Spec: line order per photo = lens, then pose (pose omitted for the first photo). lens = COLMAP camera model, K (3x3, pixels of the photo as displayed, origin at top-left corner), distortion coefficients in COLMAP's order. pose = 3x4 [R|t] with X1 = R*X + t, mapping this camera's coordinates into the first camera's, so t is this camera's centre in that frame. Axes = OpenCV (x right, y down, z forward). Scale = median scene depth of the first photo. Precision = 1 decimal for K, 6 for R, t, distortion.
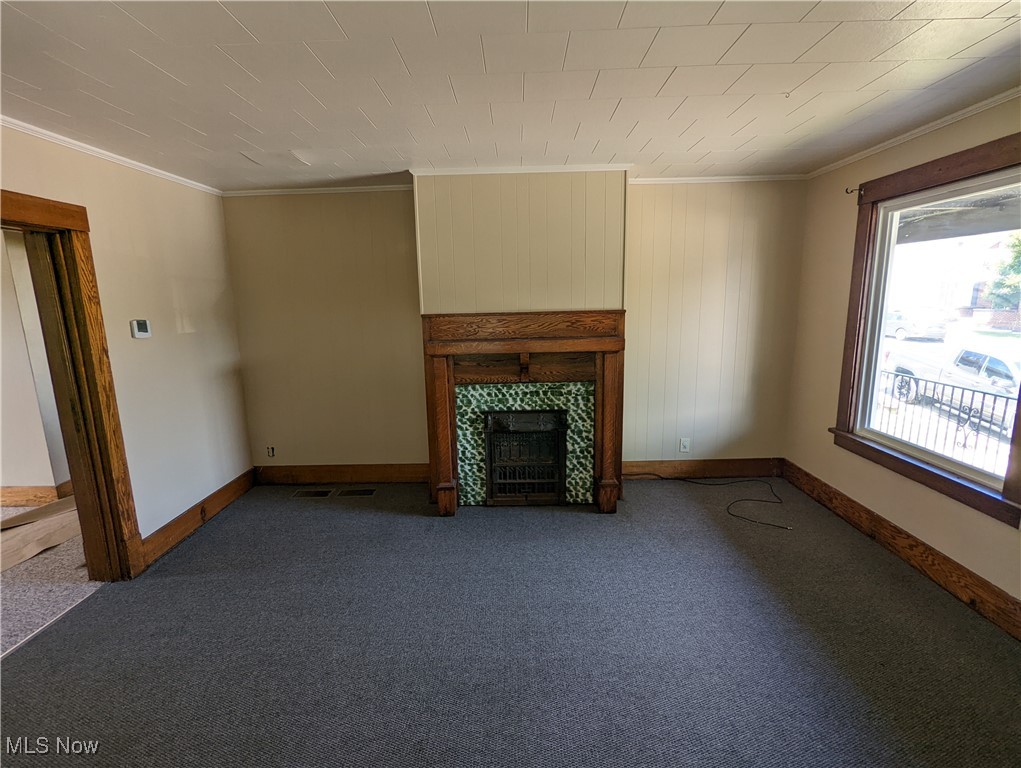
lens RADIAL K [[486.9, 0, 511.1], [0, 486.9, 389.2], [0, 0, 1]] dist [0.003810, -0.003330]
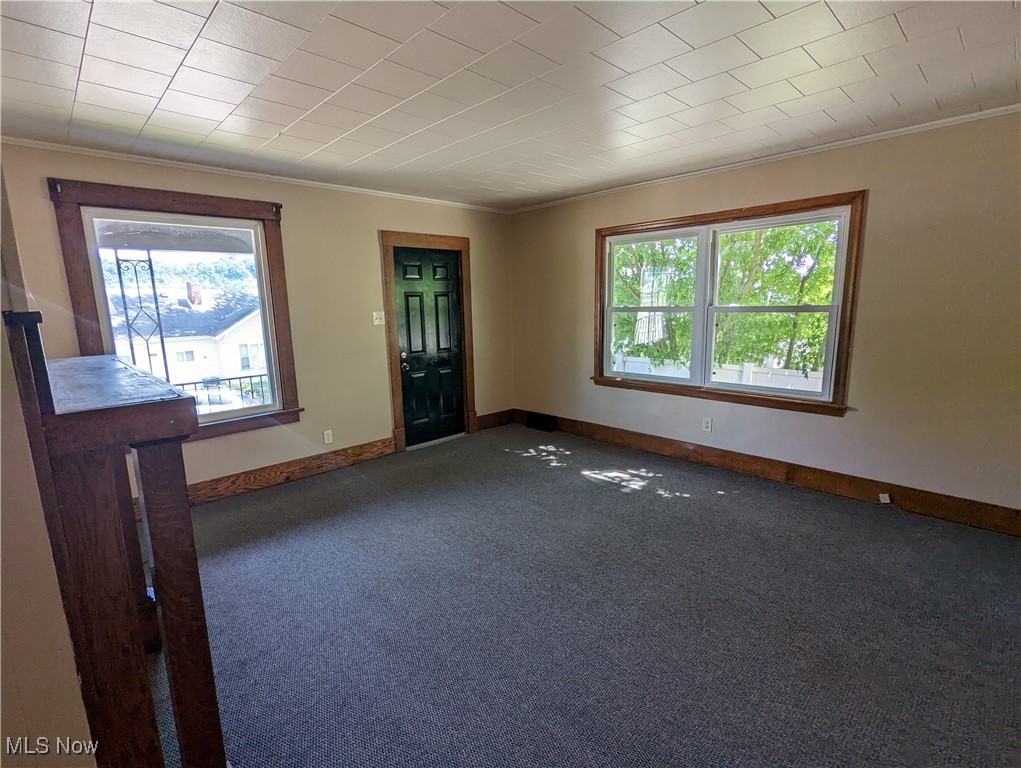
lens RADIAL K [[486.9, 0, 510.6], [0, 486.9, 386.4], [0, 0, 1]] dist [0.003810, -0.003330]
pose [[-0.705567, -0.086706, 0.703319, -0.508939], [0.174123, 0.940847, 0.290668, -0.145908], [-0.686918, 0.327550, -0.648733, 0.993774]]
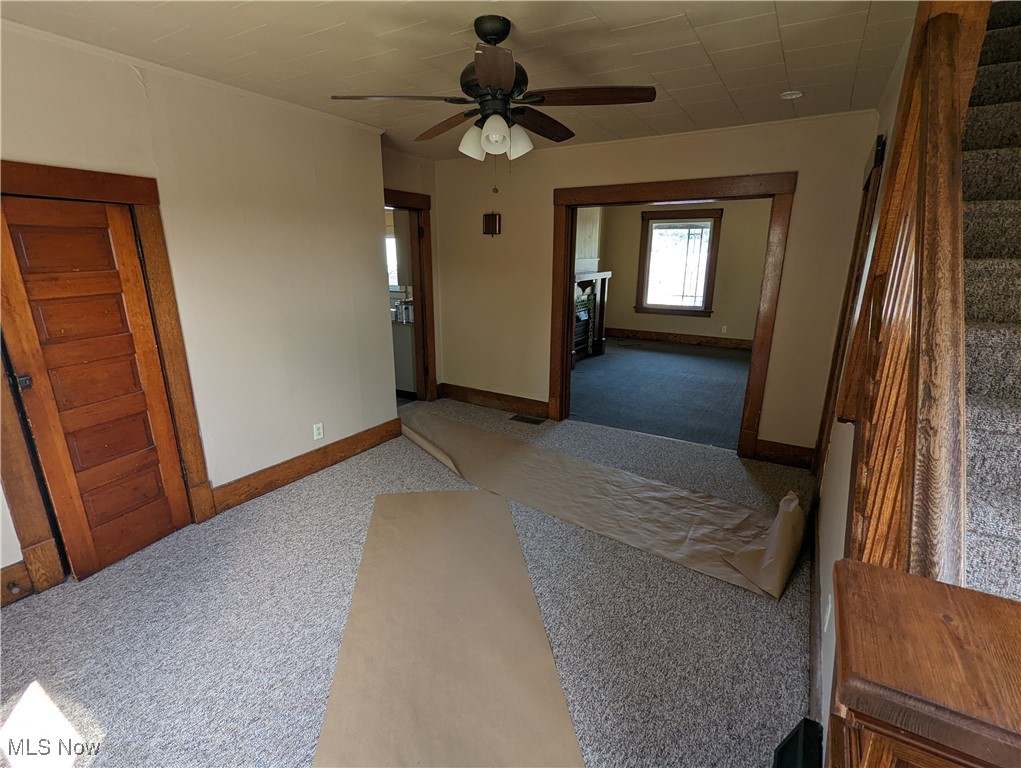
lens RADIAL K [[486.9, 0, 506.7], [0, 486.9, 383.0], [0, 0, 1]] dist [0.003810, -0.003330]
pose [[0.515349, -0.205216, 0.832047, -1.854248], [0.150915, 0.977464, 0.147608, -0.004666], [-0.843588, 0.049499, 0.534706, 0.210100]]
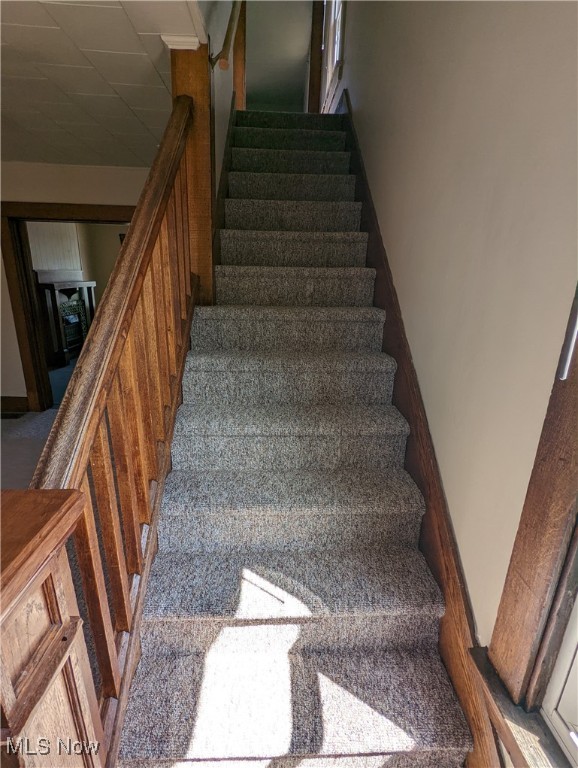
lens RADIAL K [[366.2, 0, 286.3], [0, 366.2, 382.3], [0, 0, 1]] dist [0.003810, -0.003330]
pose [[-0.043400, -0.268849, 0.962204, -1.796280], [0.162804, 0.948334, 0.272317, 0.044086], [-0.985703, 0.168470, 0.002612, 0.035776]]
